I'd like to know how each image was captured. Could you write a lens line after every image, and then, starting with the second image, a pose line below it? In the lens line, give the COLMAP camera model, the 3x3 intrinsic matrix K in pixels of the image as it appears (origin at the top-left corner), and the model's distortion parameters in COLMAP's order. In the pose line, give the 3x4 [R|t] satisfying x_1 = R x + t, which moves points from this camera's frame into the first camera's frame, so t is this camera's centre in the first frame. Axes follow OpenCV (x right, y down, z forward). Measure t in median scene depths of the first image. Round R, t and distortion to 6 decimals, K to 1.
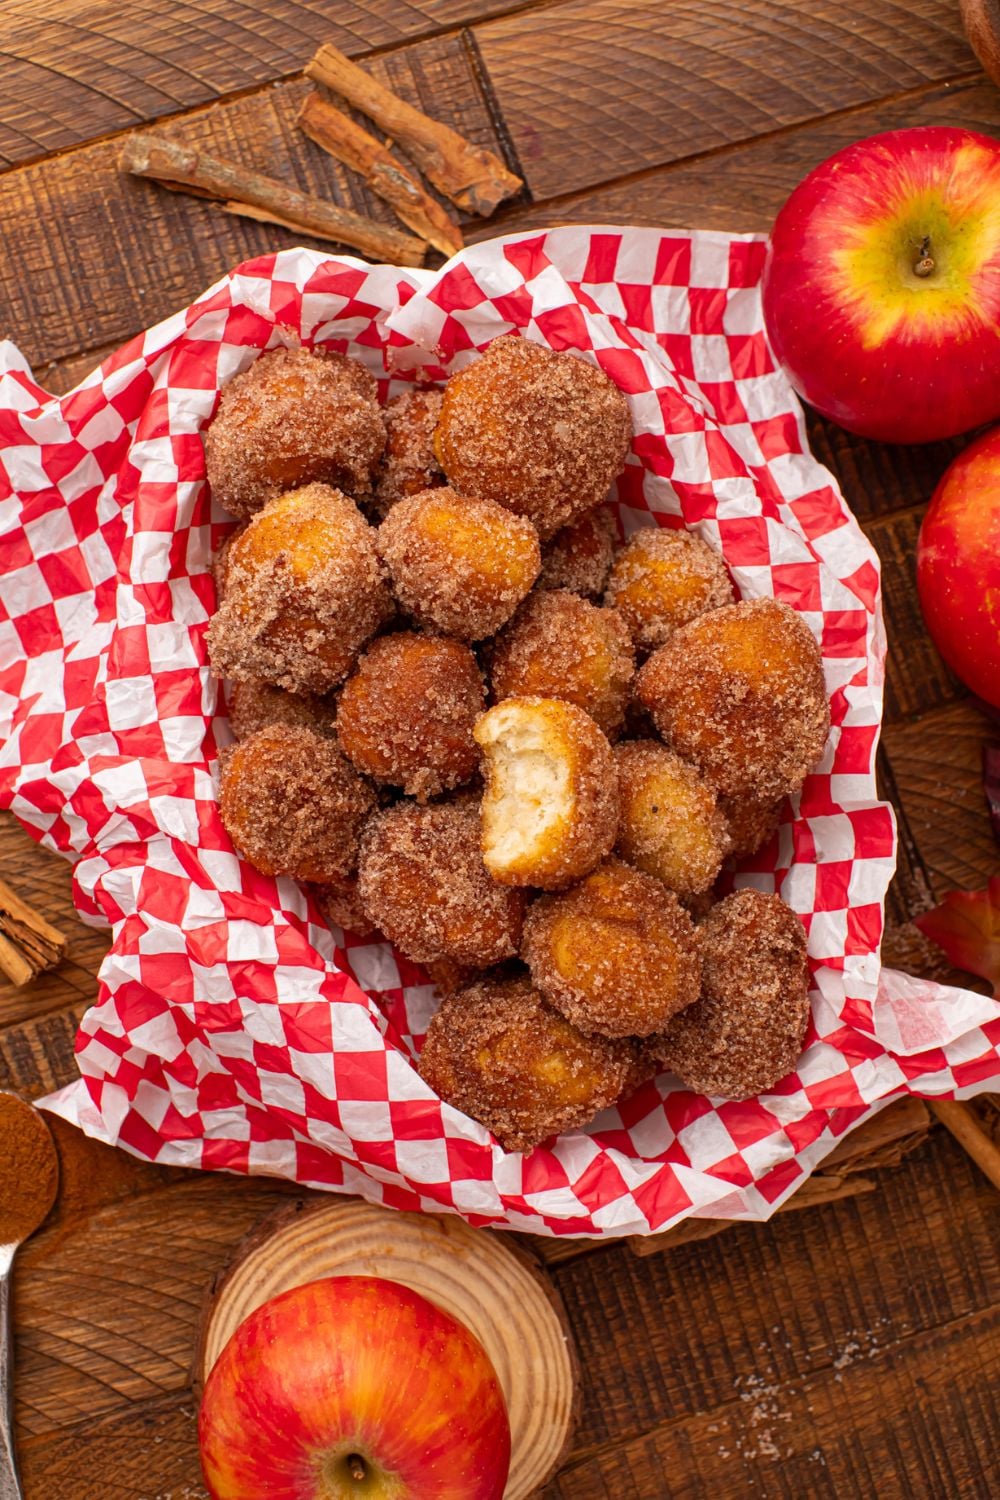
lens RADIAL K [[2207.5, 0, 500.0], [0, 2207.5, 750.0], [0, 0, 1]] dist [-0.134821, -0.039343]
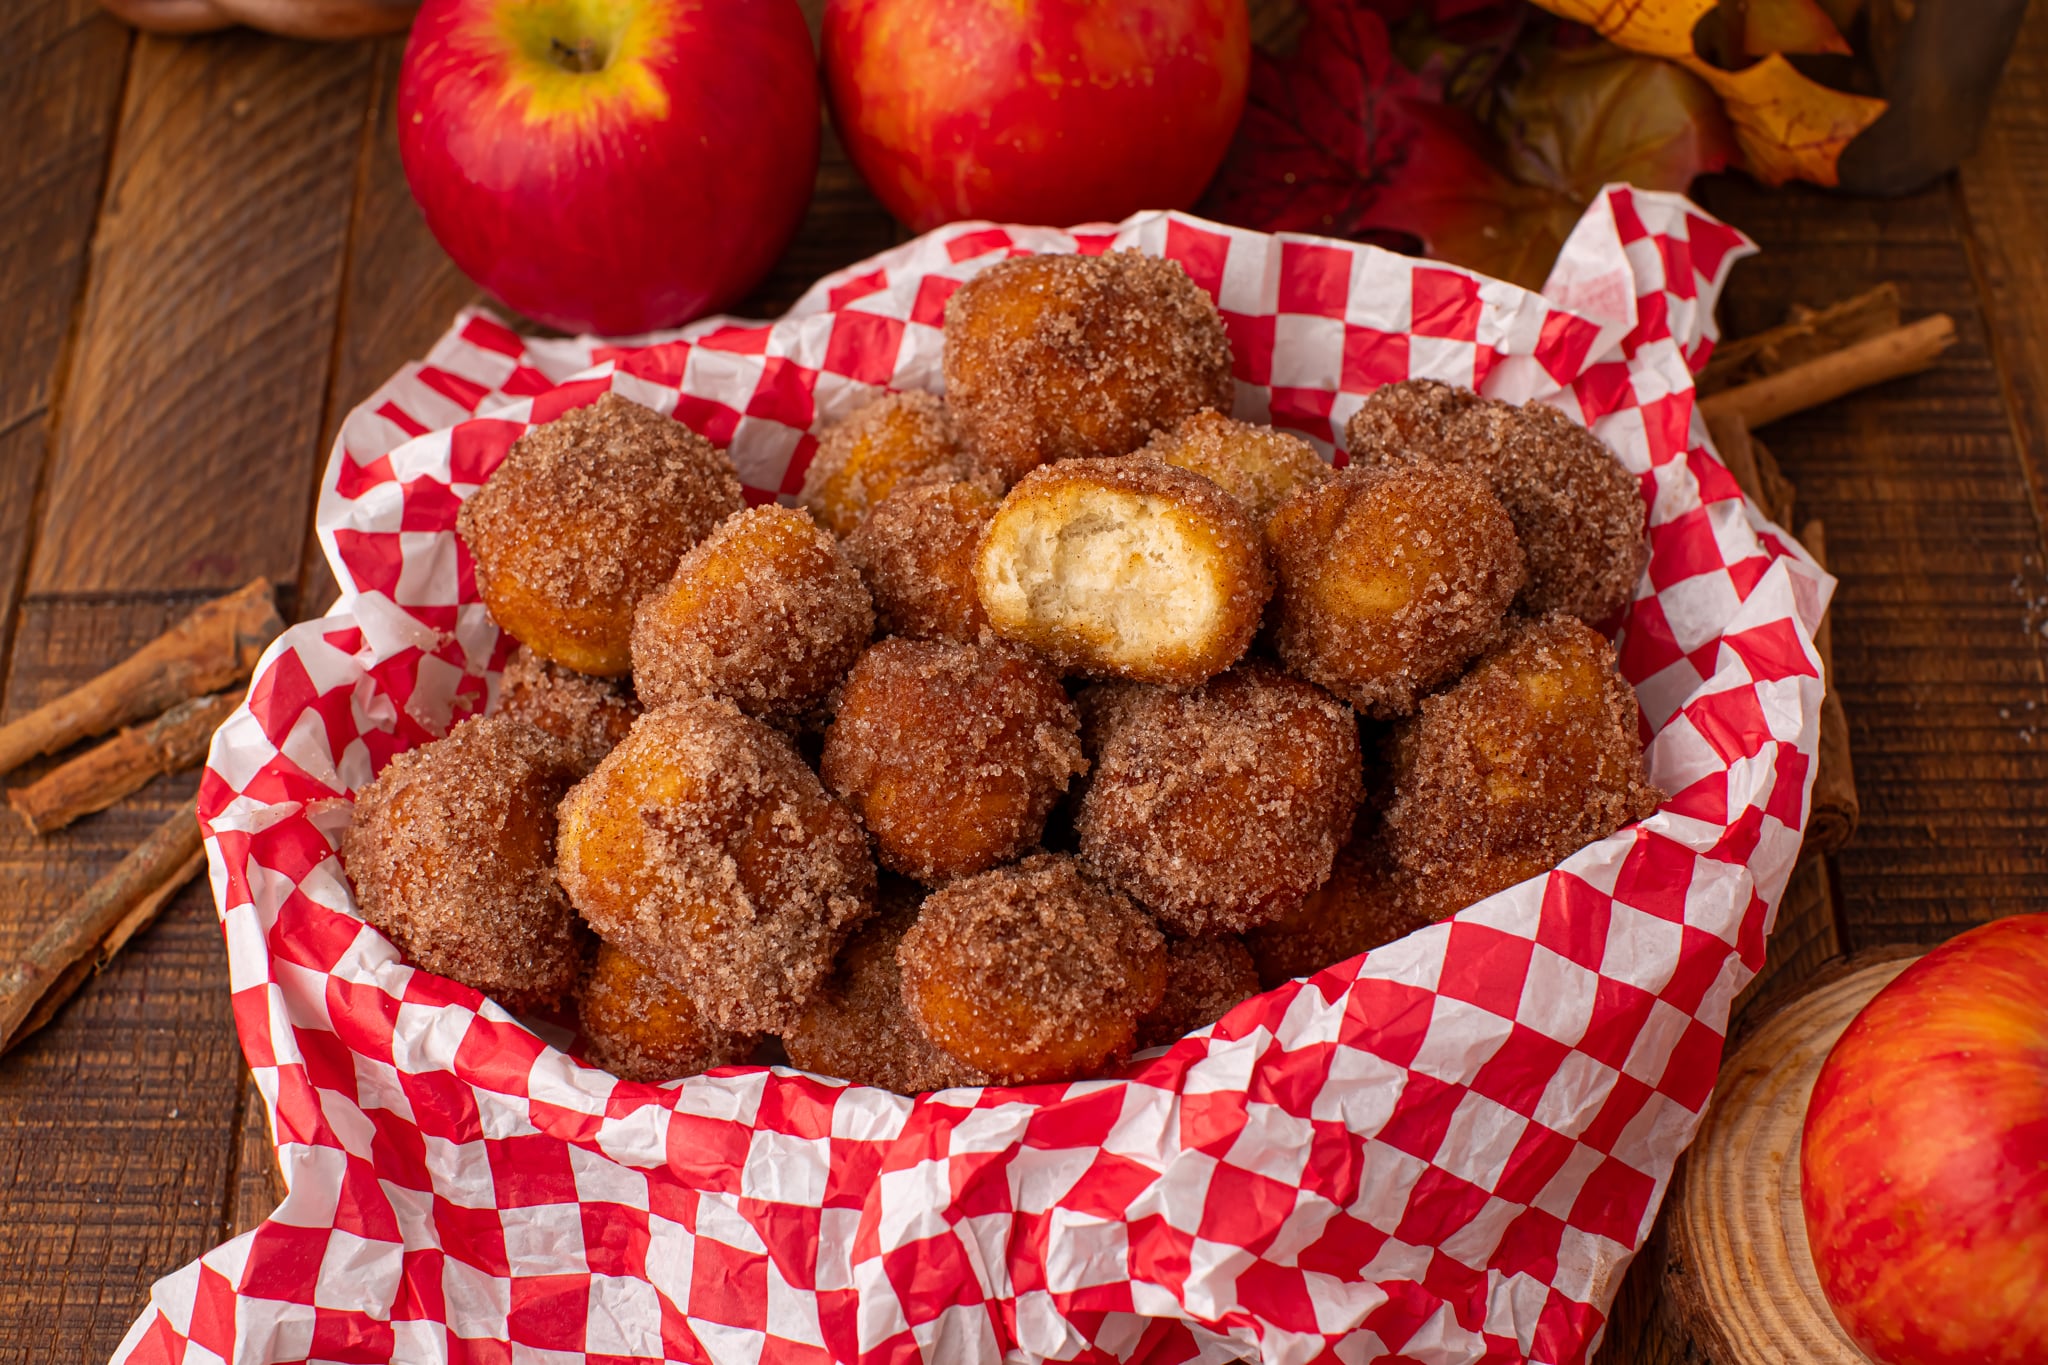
lens RADIAL K [[3013.9, 0, 1024.0], [0, 3013.9, 682.5], [0, 0, 1]] dist [-0.134821, -0.039343]
pose [[0.297193, -0.839605, 0.454686, -0.406523], [0.954688, 0.253447, -0.156000, 0.132935], [0.015740, 0.480446, 0.876883, 0.220752]]
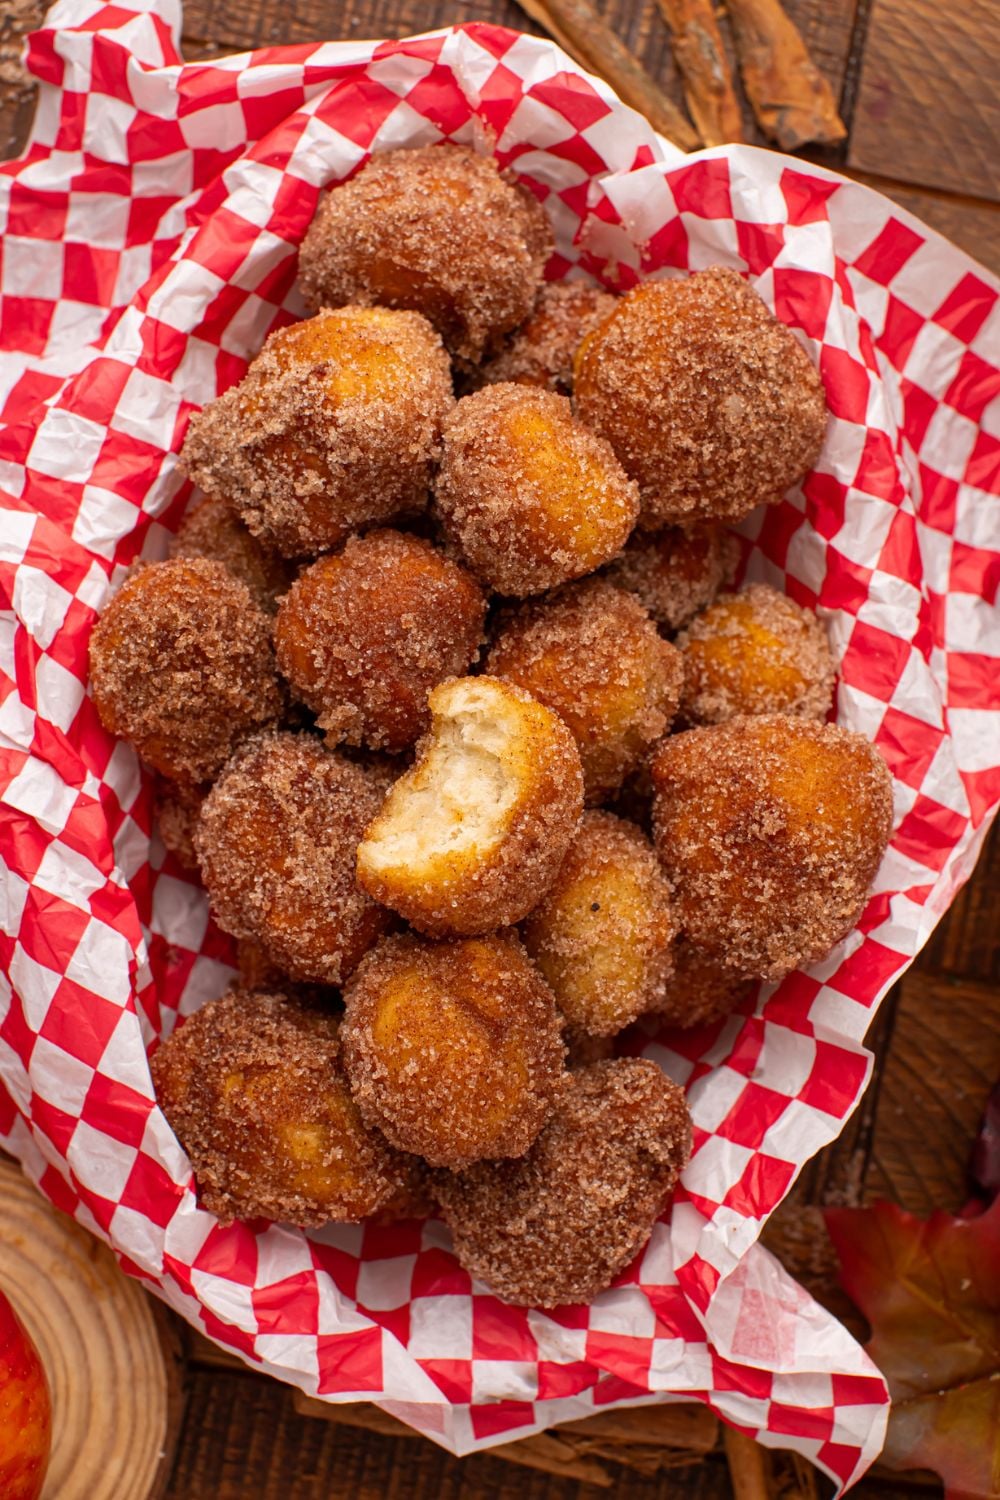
lens RADIAL K [[2258.5, 0, 483.4], [0, 2258.5, 736.6], [0, 0, 1]] dist [-0.175520, 0.085508]
pose [[0.870047, 0.491124, -0.042599, 0.040699], [-0.492453, 0.869836, -0.029582, 0.017692], [0.022526, 0.046716, 0.998654, 0.230038]]
